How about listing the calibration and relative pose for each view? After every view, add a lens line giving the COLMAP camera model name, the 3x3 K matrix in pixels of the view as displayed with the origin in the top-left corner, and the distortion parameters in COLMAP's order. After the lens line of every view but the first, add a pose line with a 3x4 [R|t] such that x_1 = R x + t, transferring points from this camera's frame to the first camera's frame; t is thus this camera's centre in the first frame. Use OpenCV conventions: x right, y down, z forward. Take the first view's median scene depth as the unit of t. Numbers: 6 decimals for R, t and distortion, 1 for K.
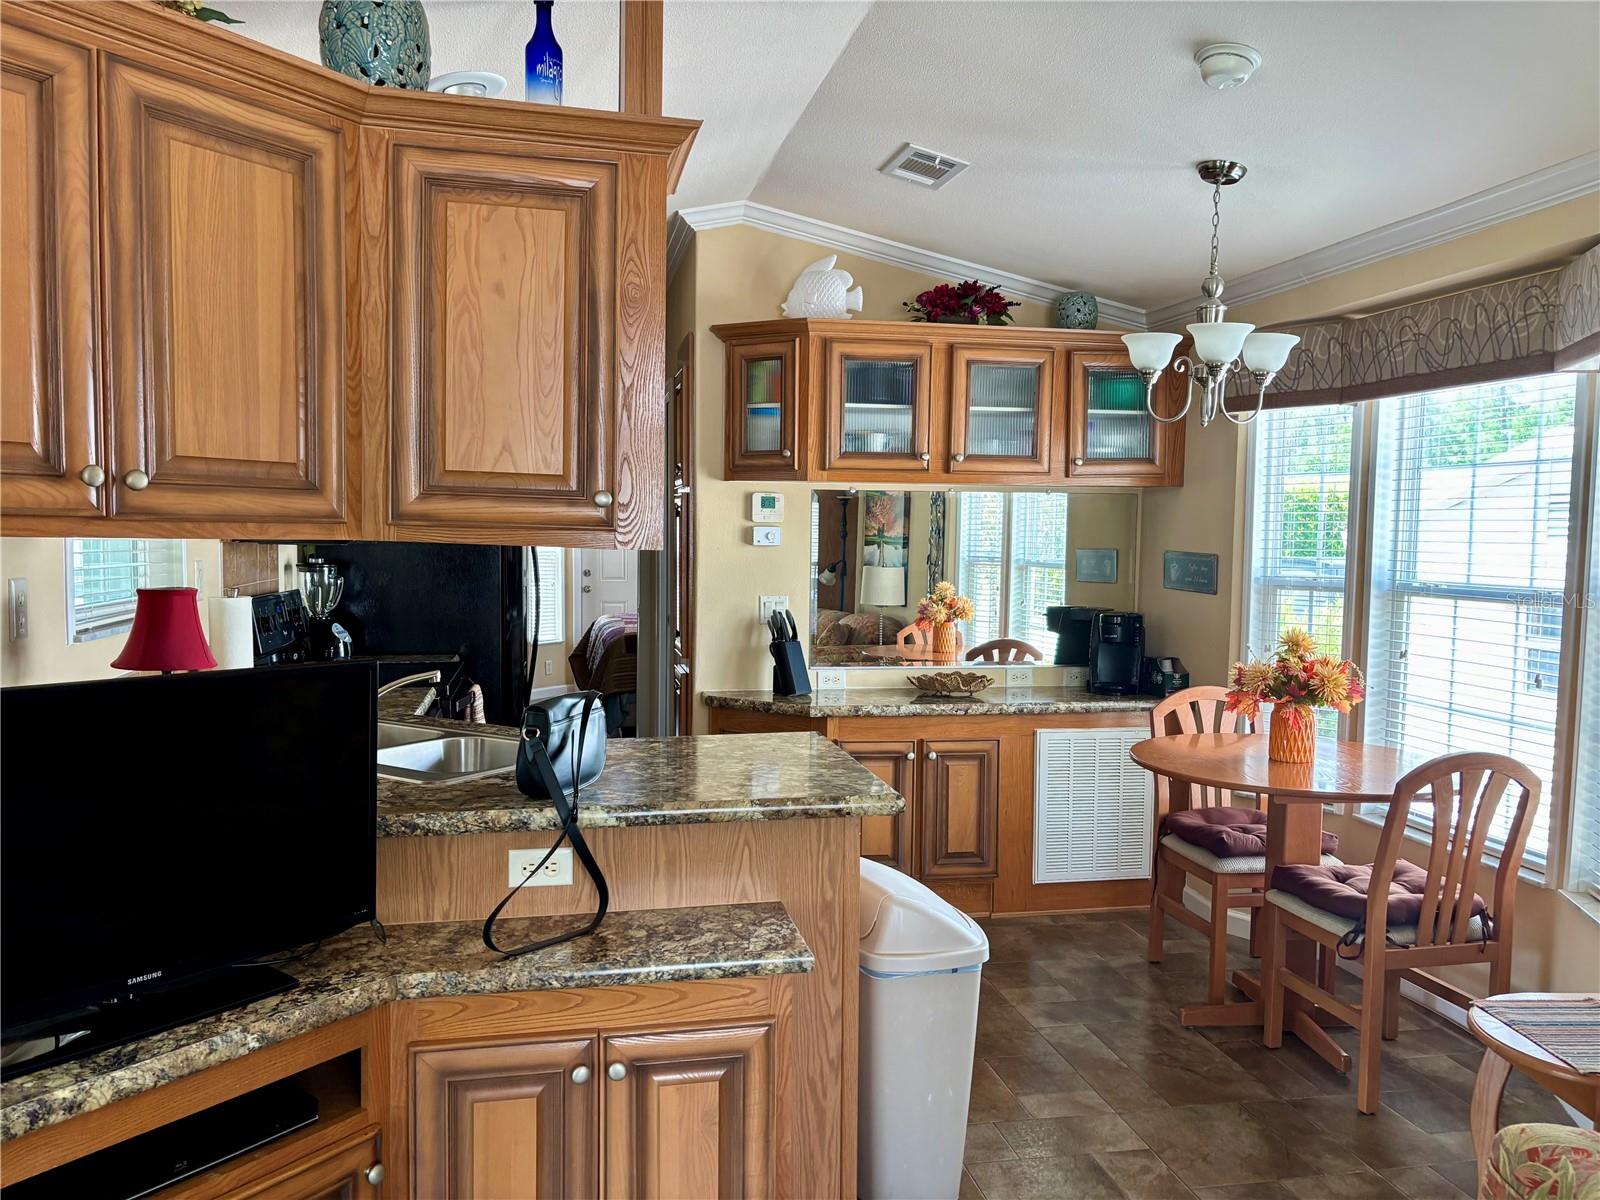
lens RADIAL K [[1181.3, 0, 769.6], [0, 1181.3, 603.3], [0, 0, 1]] dist [0.026443, 0.000550]
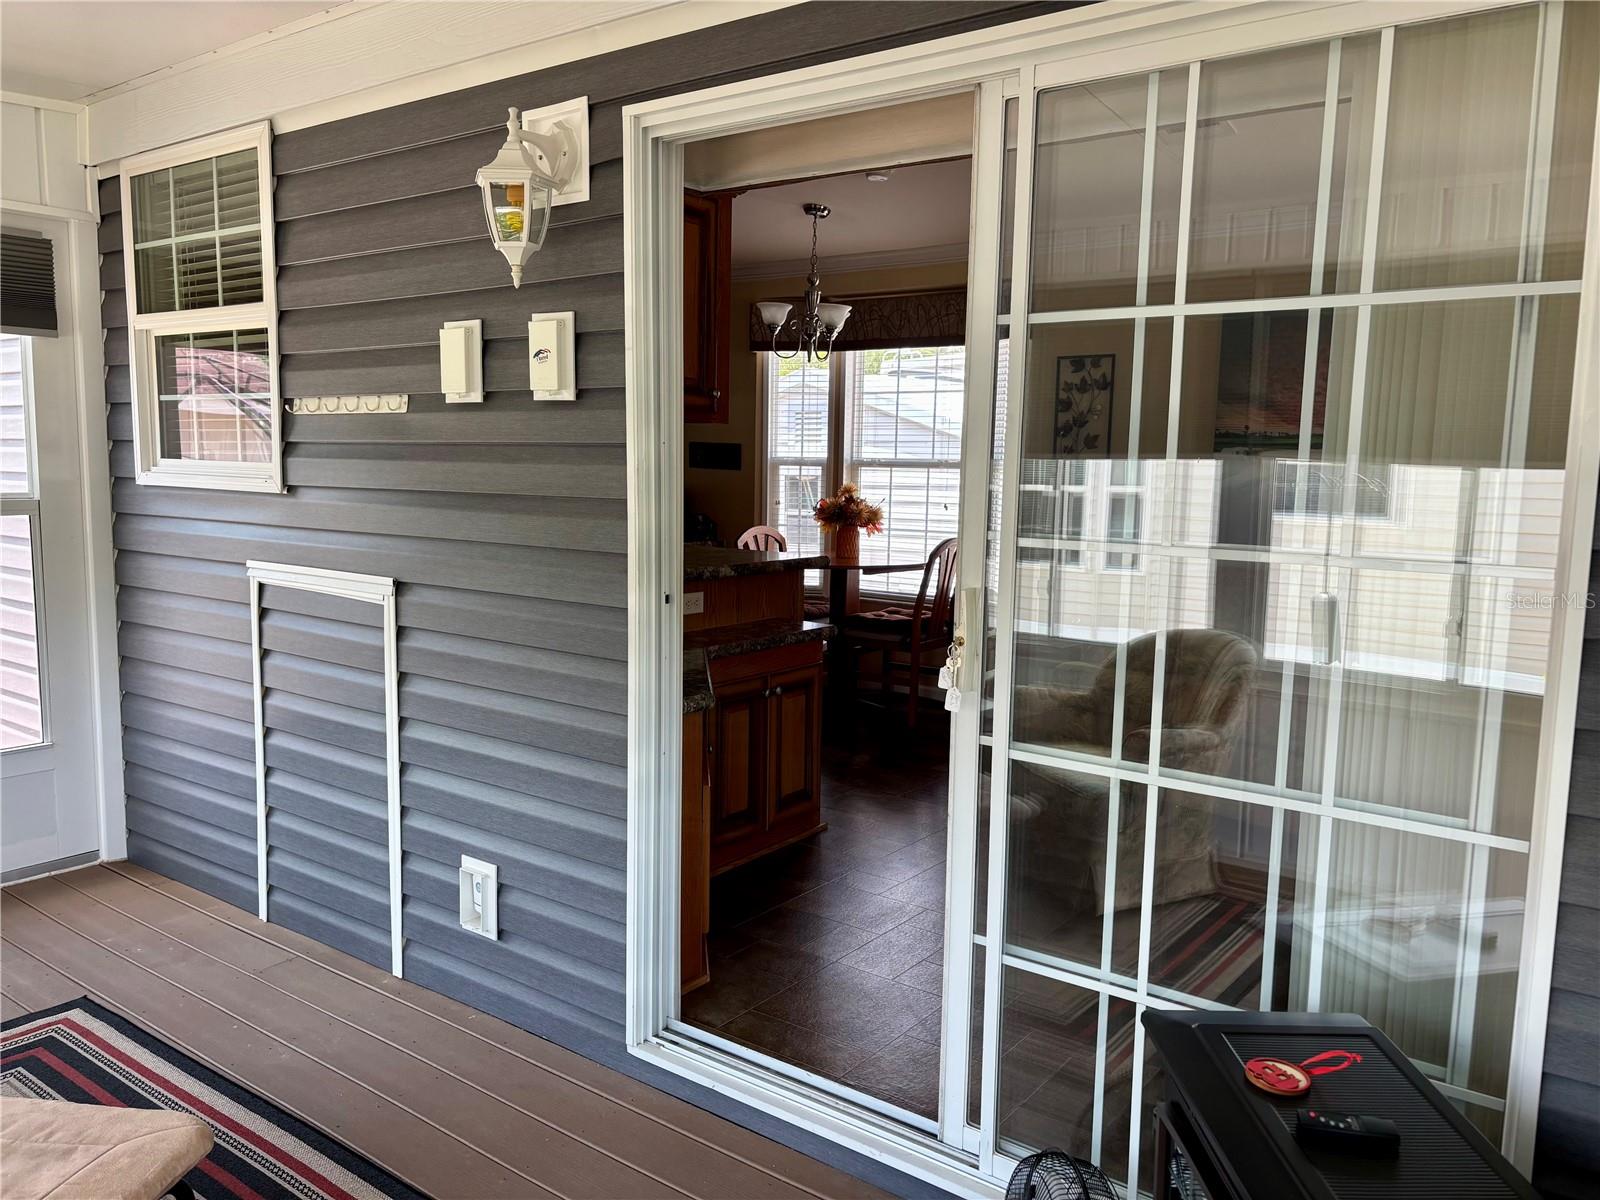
lens RADIAL K [[1213.8, 0, 796.2], [0, 1213.8, 603.8], [0, 0, 1]] dist [0.067512, -0.074607]
pose [[0.751111, -0.072017, 0.656236, -0.864483], [0.030235, 0.996742, 0.074778, 0.069038], [-0.659483, -0.036325, 0.750842, -0.326027]]
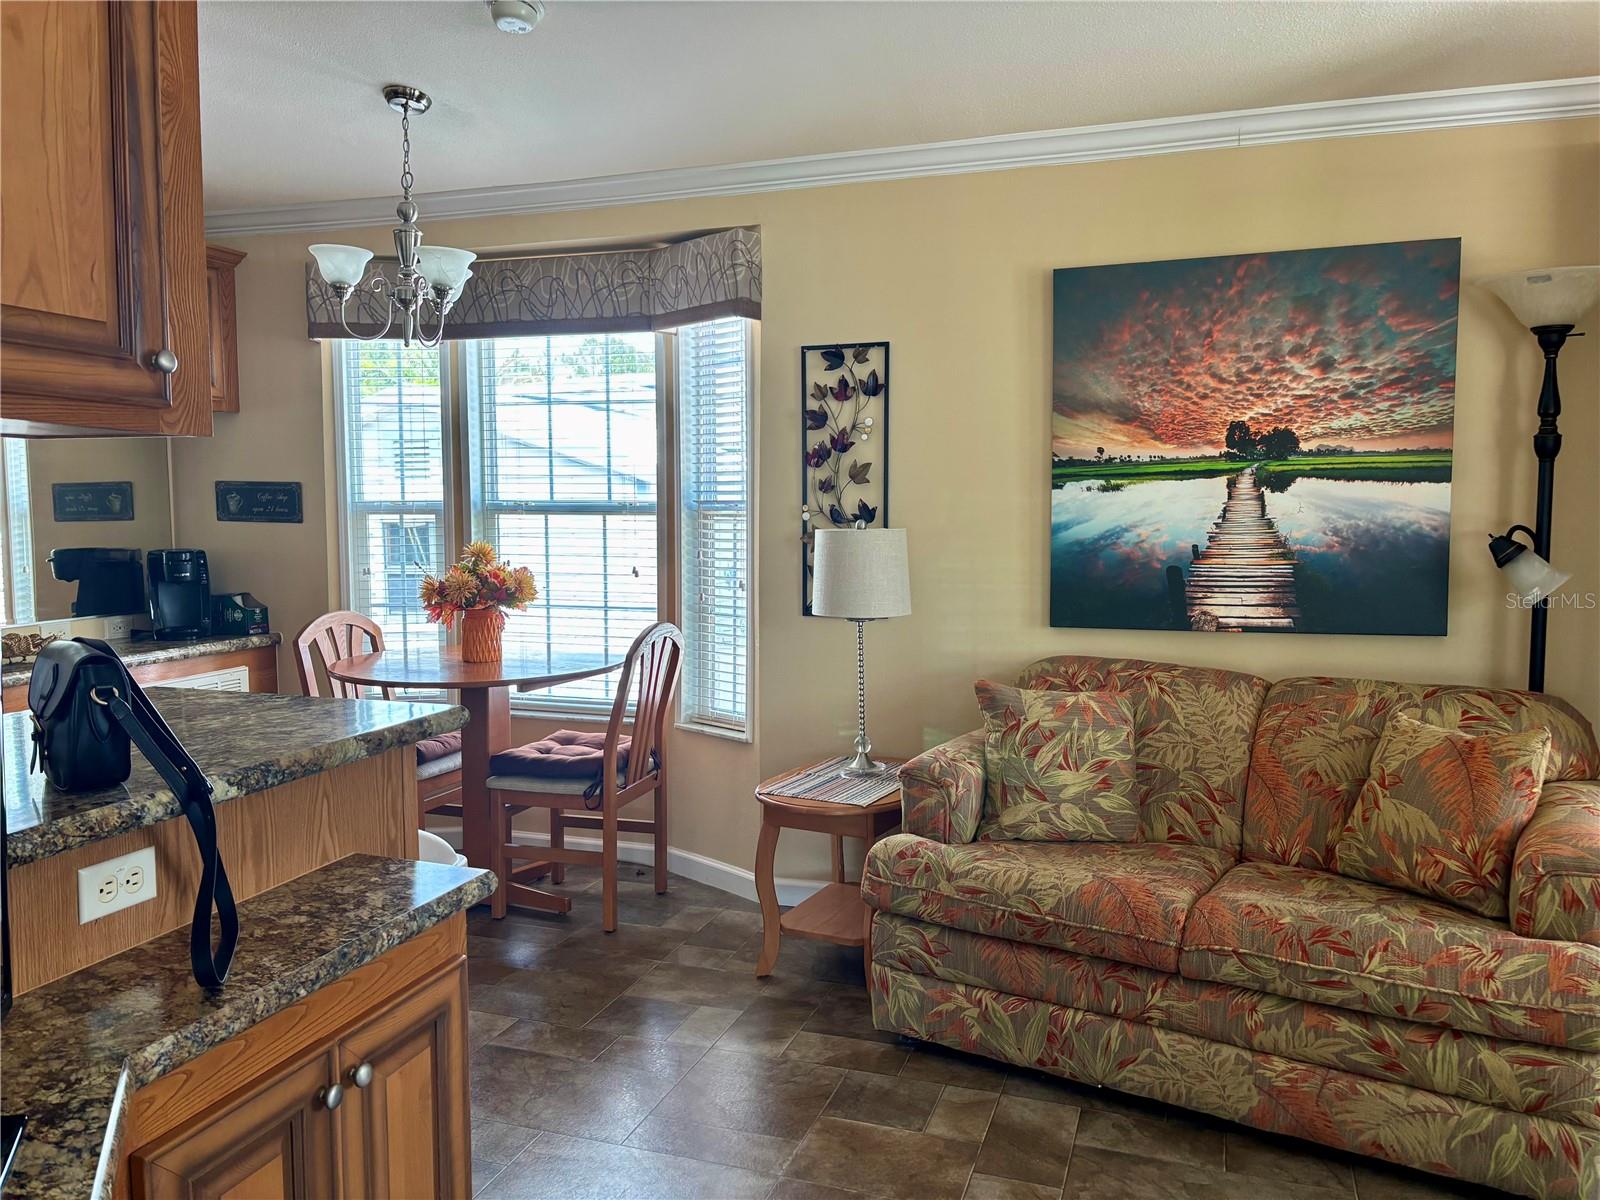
lens RADIAL K [[1206.2, 0, 763.8], [0, 1206.2, 590.4], [0, 0, 1]] dist [0.094629, -0.078746]
pose [[0.530581, -0.078694, 0.843974, -0.401293], [0.059282, 0.996688, 0.055664, 0.021123], [-0.845559, 0.020498, 0.533488, 0.190892]]
